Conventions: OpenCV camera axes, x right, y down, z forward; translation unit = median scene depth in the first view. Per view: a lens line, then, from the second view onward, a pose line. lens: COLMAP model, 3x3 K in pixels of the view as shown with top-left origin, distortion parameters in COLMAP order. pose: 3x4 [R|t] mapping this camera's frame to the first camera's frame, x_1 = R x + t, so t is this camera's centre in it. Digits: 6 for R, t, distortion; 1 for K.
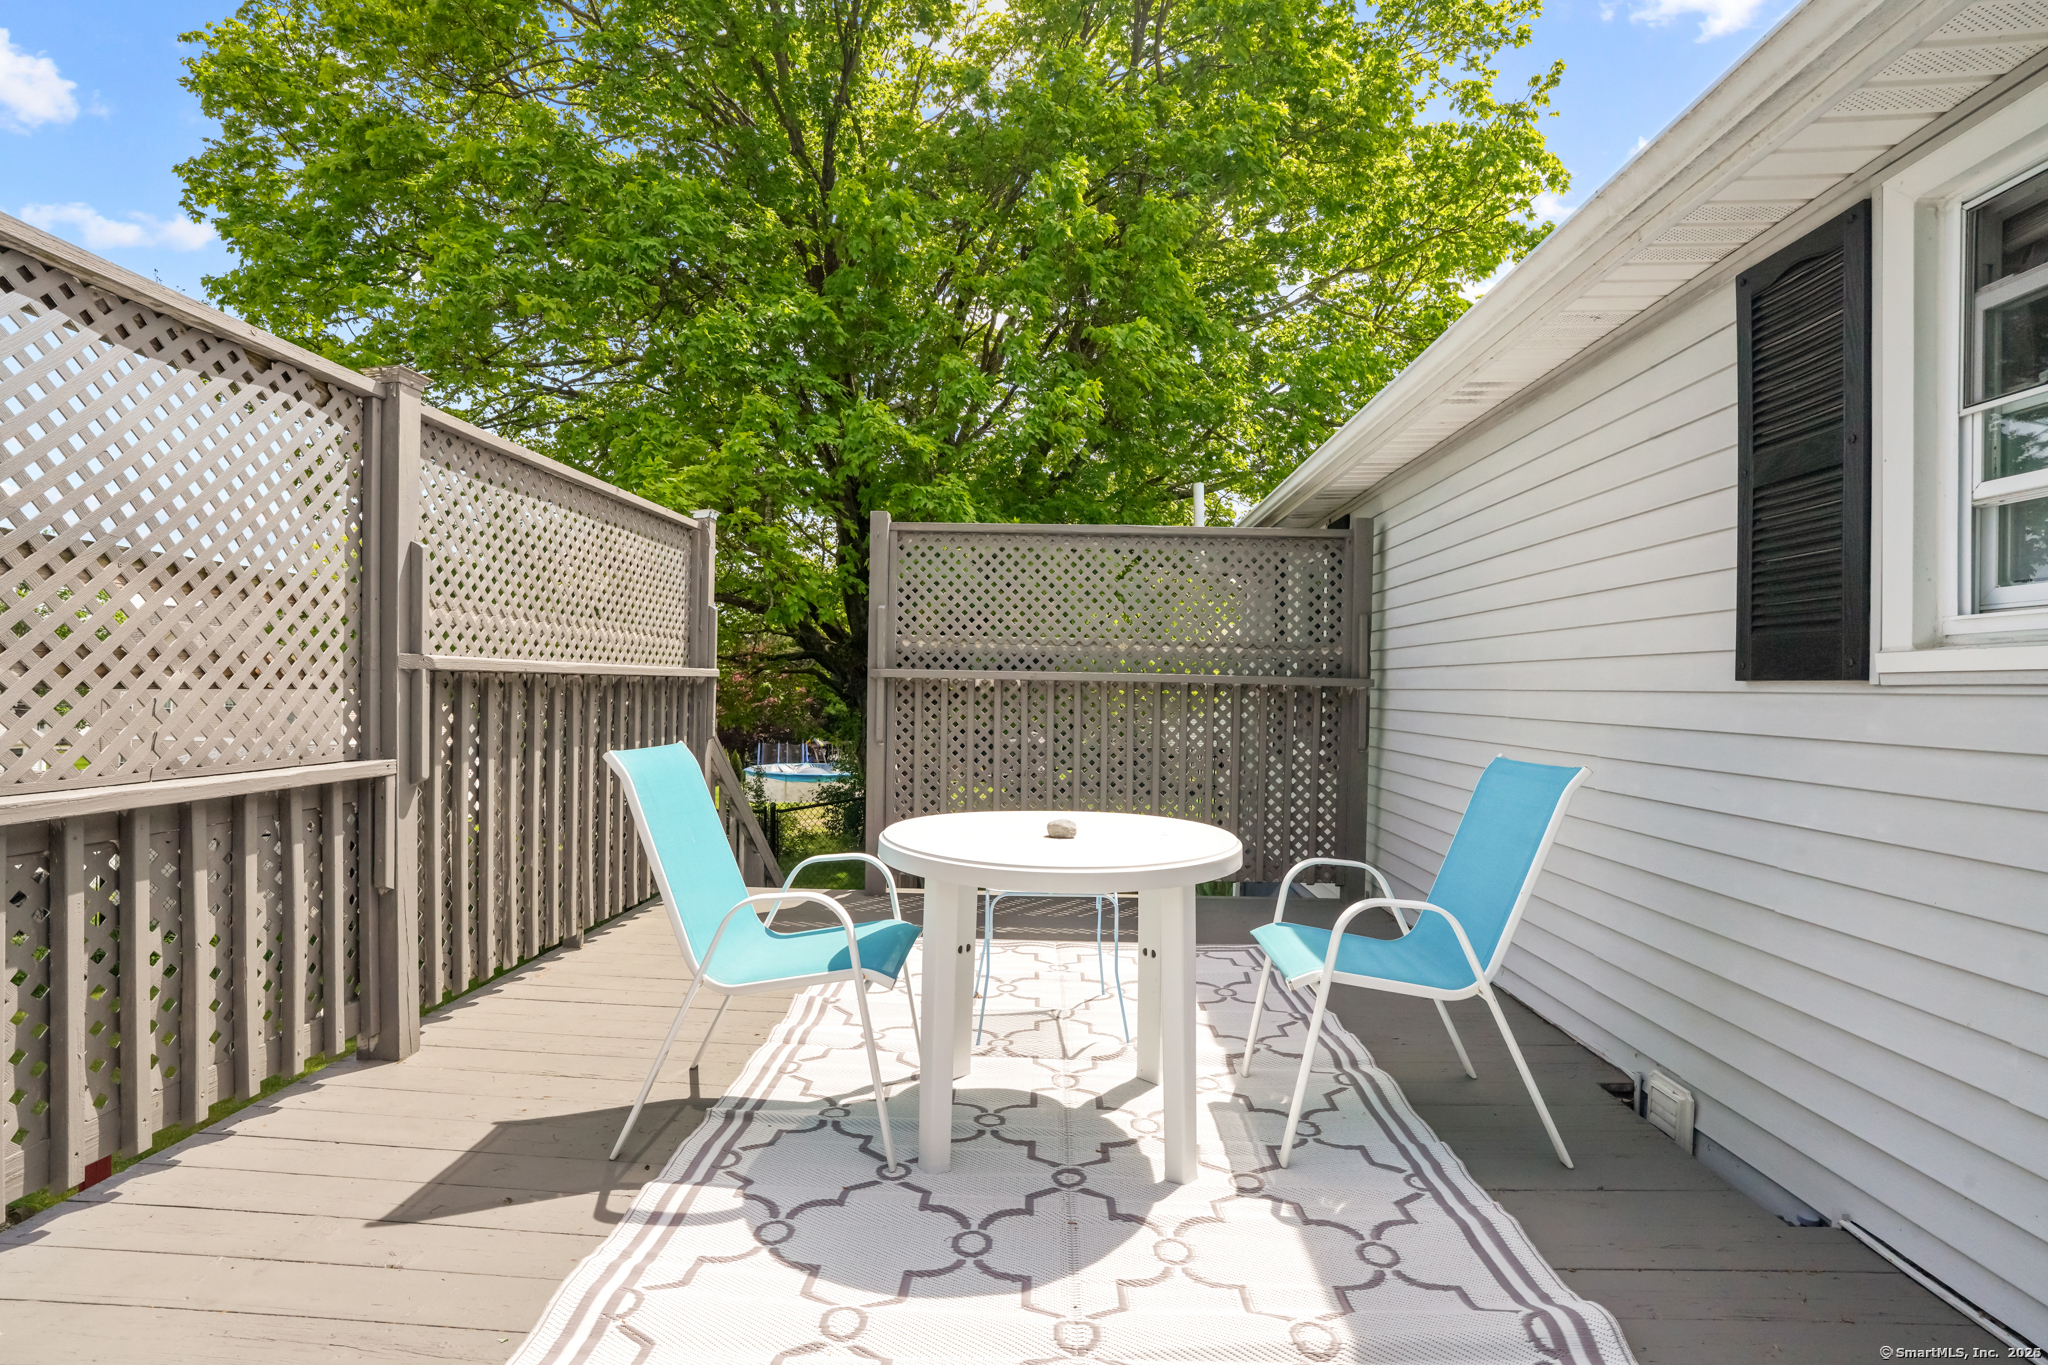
lens RADIAL K [[945.5, 0, 1024.3], [0, 945.5, 687.4], [0, 0, 1]] dist [-0.071875, 0.026212]
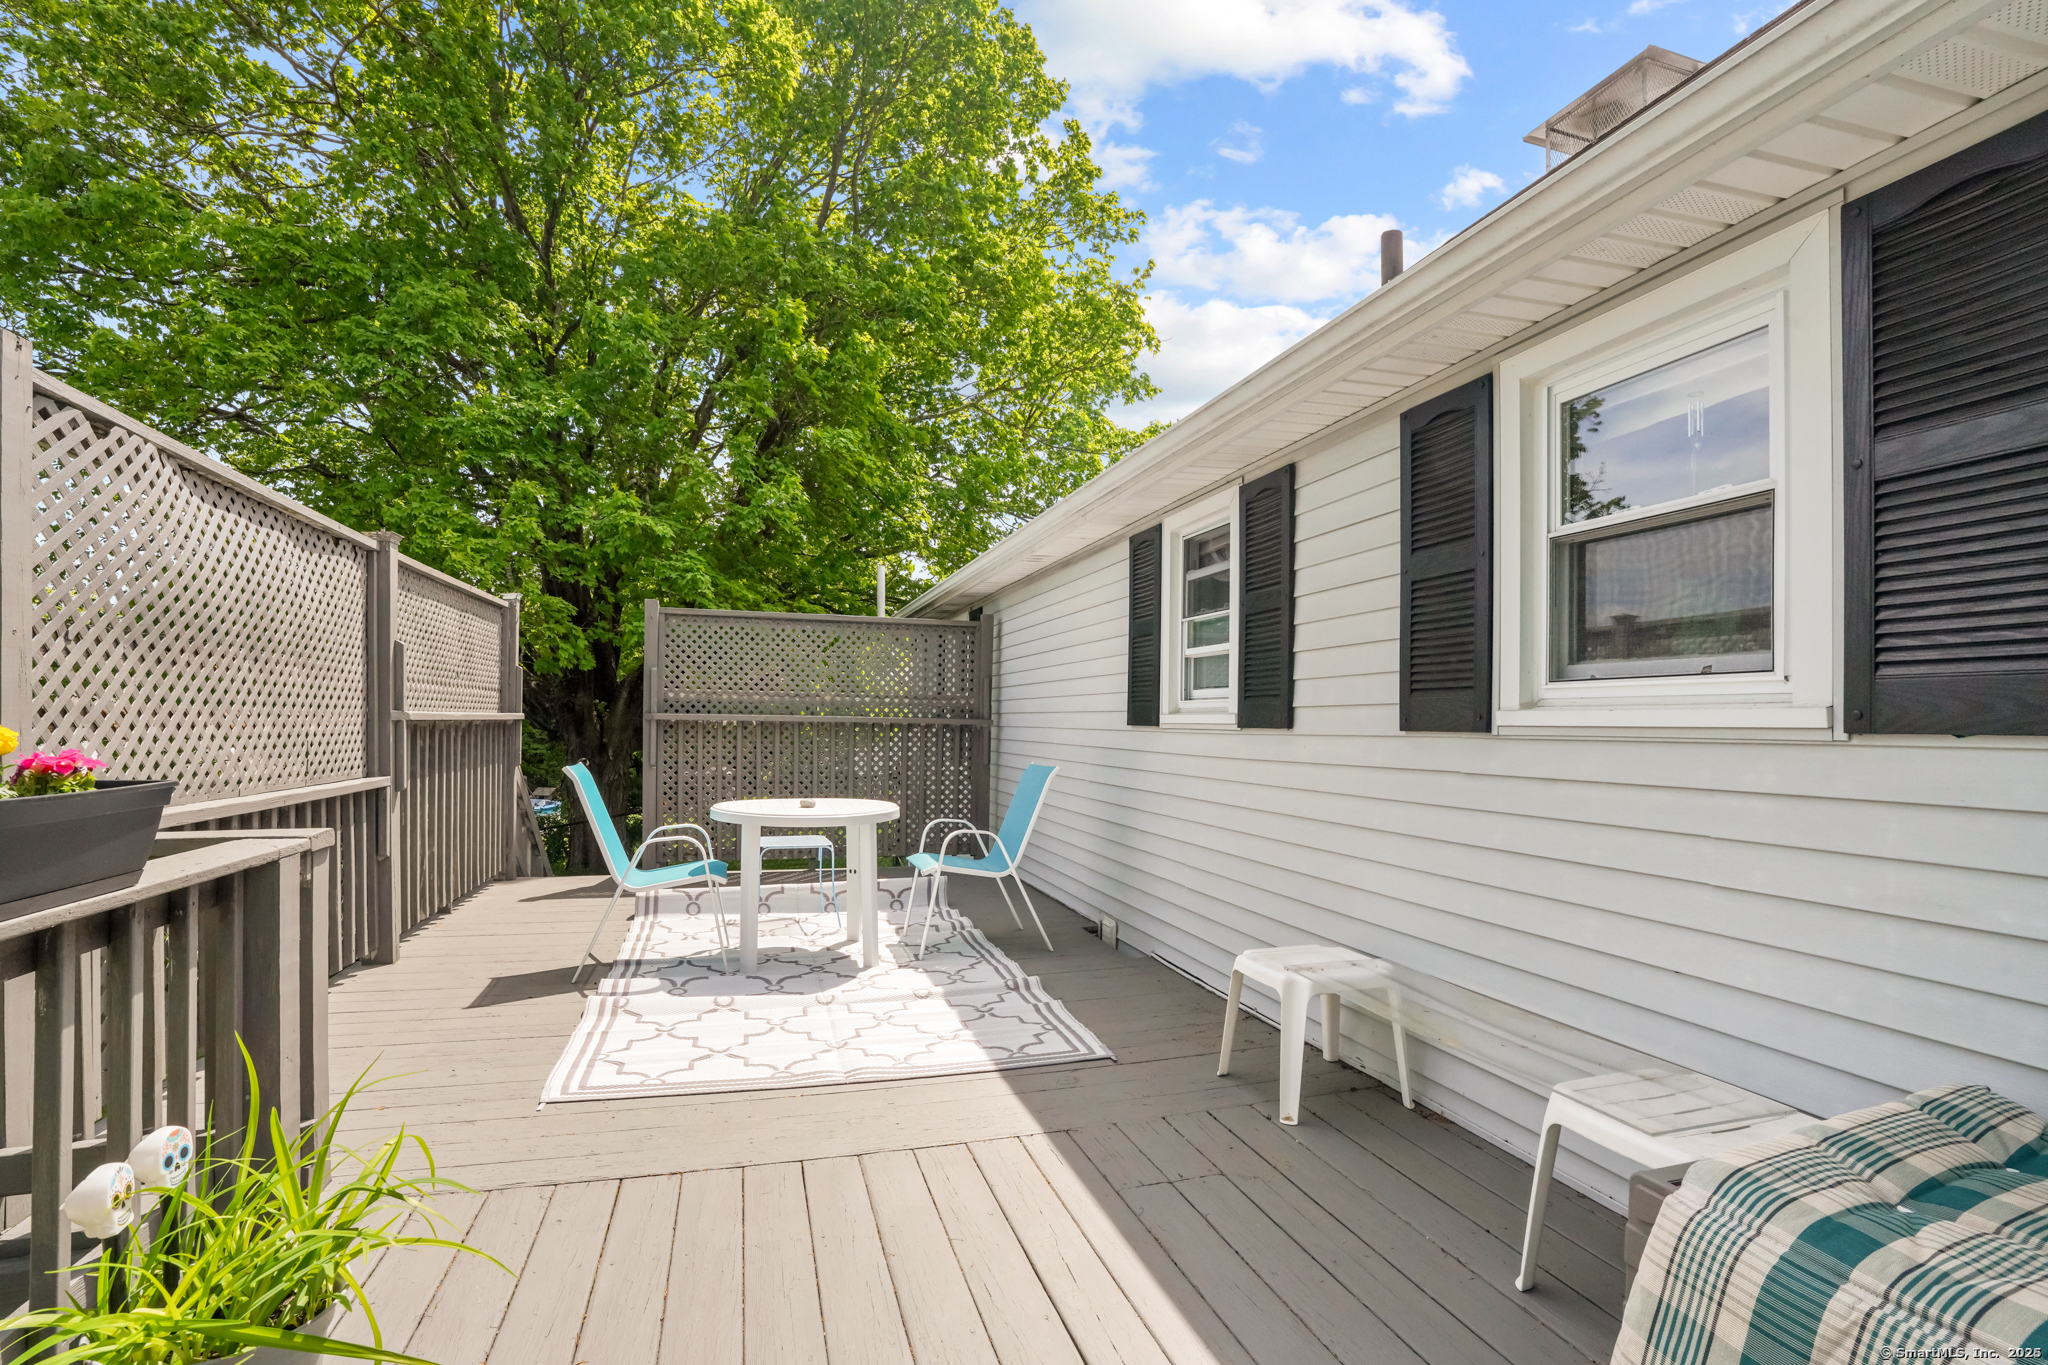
lens RADIAL K [[949.7, 0, 1013.6], [0, 949.7, 715.0], [0, 0, 1]] dist [-0.076400, 0.027666]
pose [[0.949542, -0.001688, 0.313635, -0.134722], [0.002822, 0.999991, -0.003162, -0.018487], [-0.313627, 0.003887, 0.949538, -0.783118]]
